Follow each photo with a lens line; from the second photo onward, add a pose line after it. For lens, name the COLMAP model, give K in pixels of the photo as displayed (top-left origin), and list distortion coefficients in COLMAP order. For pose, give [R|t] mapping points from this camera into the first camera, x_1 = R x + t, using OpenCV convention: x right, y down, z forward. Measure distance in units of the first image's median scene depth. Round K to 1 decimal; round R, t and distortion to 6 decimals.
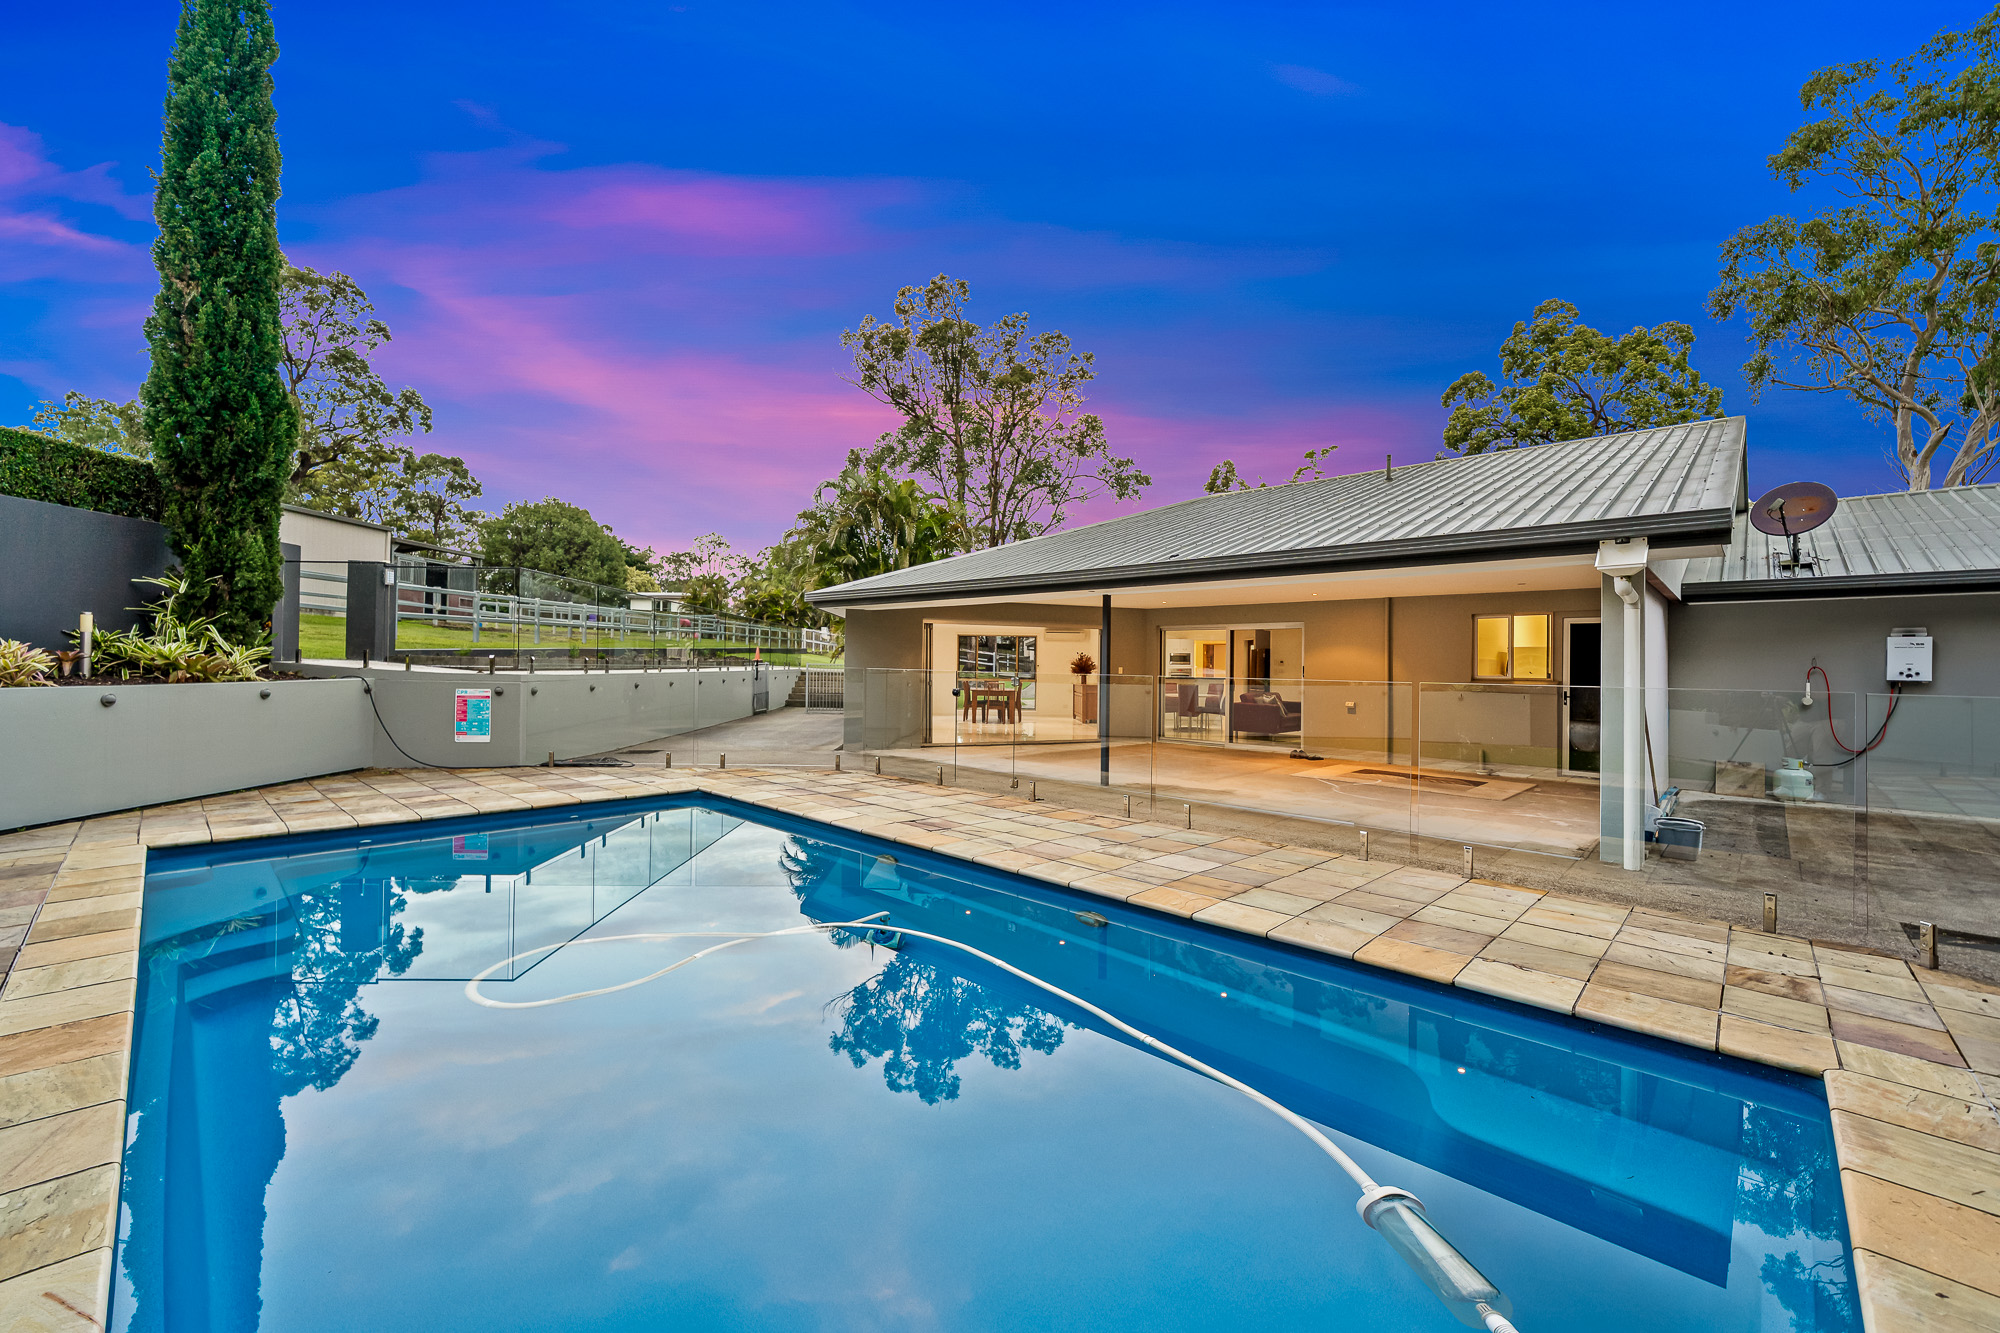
lens RADIAL K [[788.1, 0, 1000.0], [0, 788.1, 666.5], [0, 0, 1]] dist [-0.001287, 0.000169]
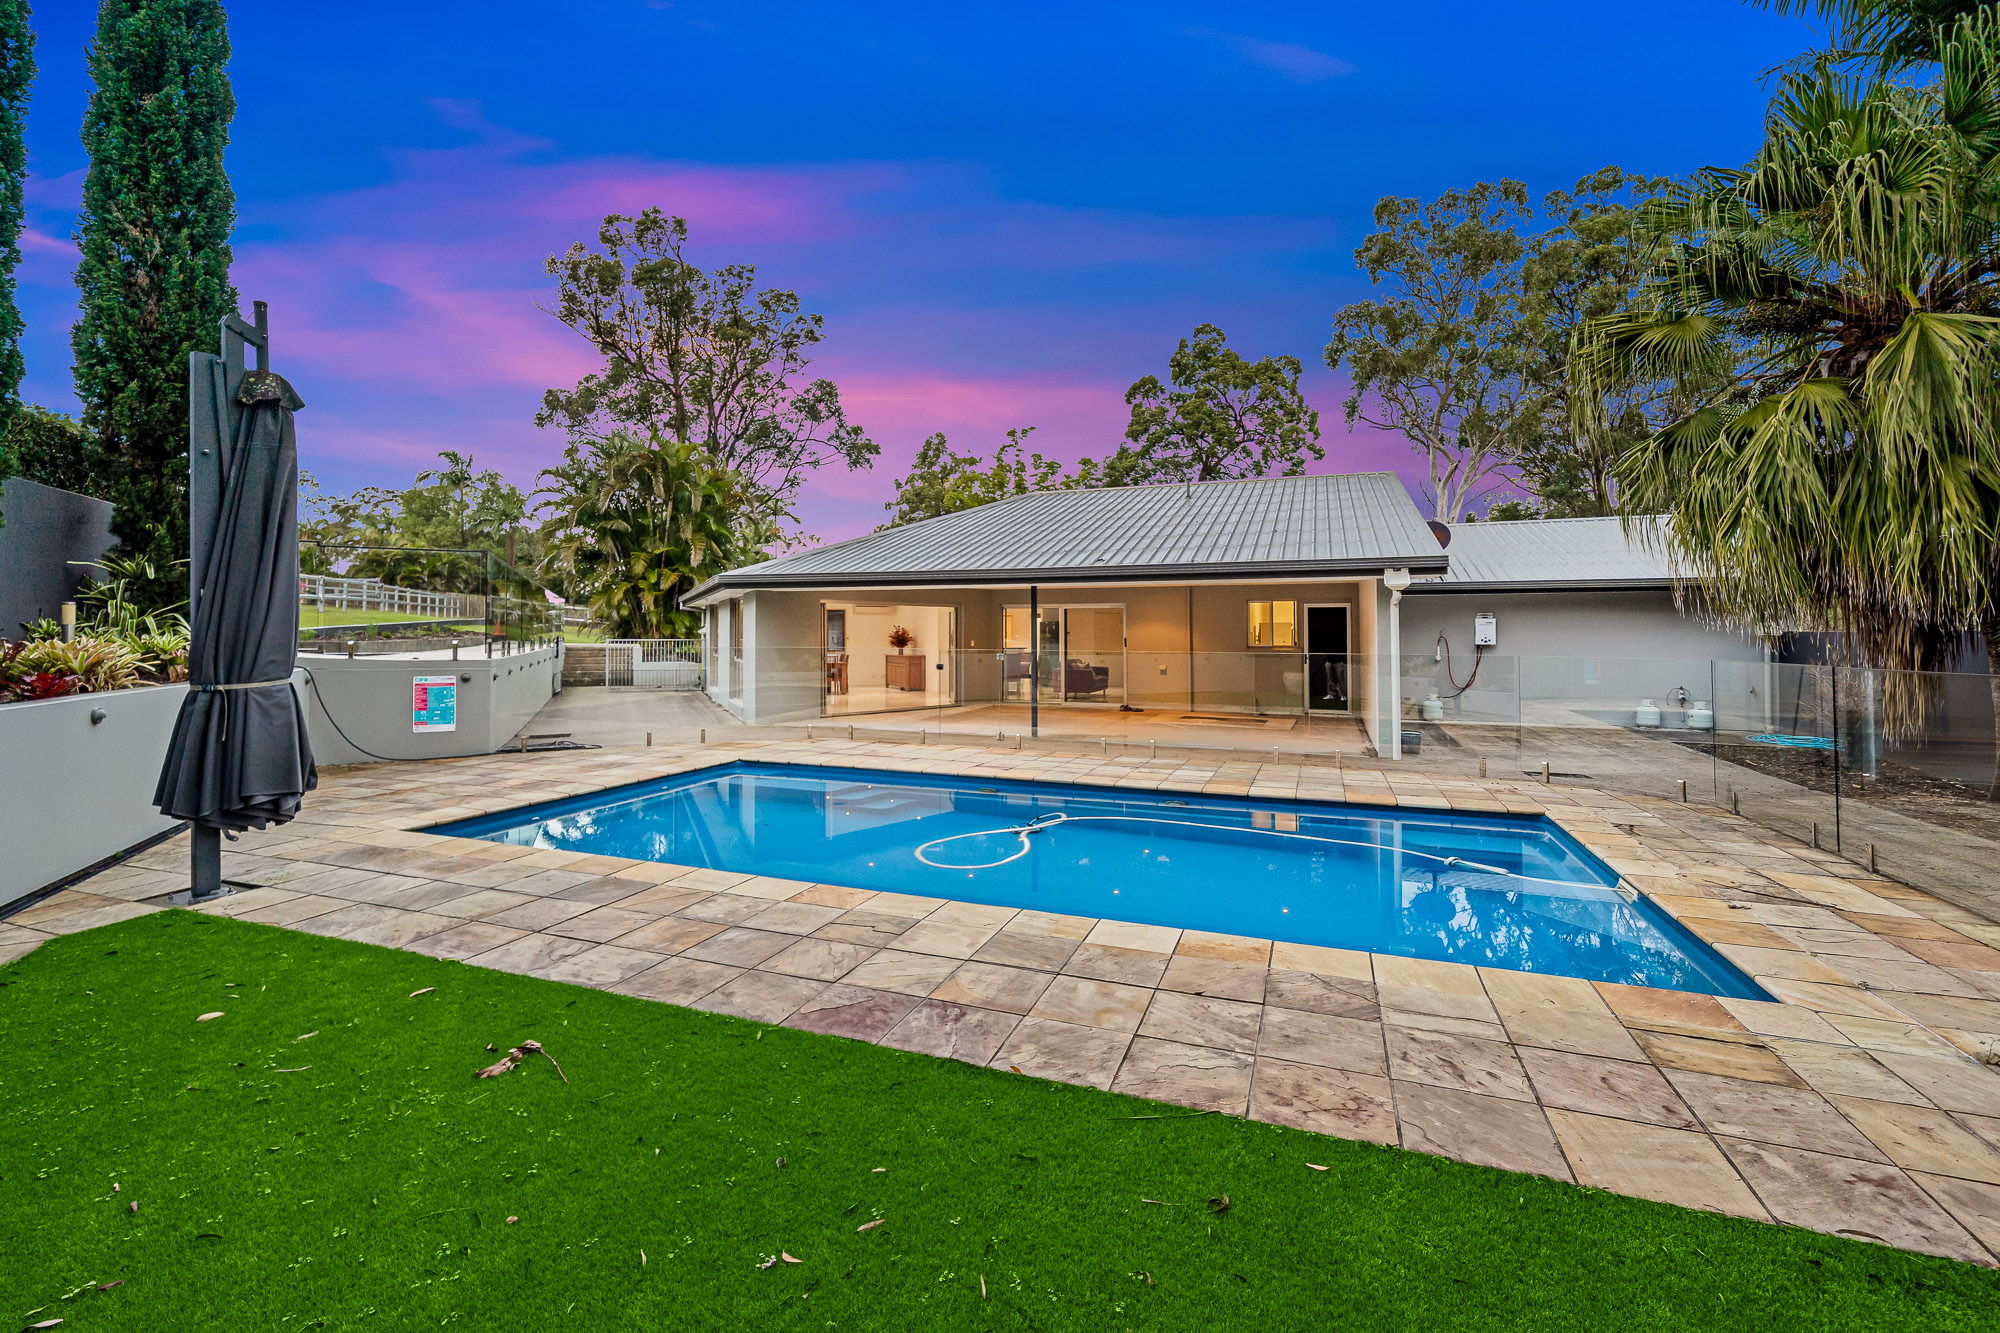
lens RADIAL K [[838.9, 0, 1001.8], [0, 838.9, 624.0], [0, 0, 1]] dist [-0.000284, 0.000103]
pose [[0.920047, -0.006617, 0.391753, -0.172073], [0.010564, 0.999913, -0.007919, -0.007866], [-0.391667, 0.011425, 0.920036, -0.084687]]
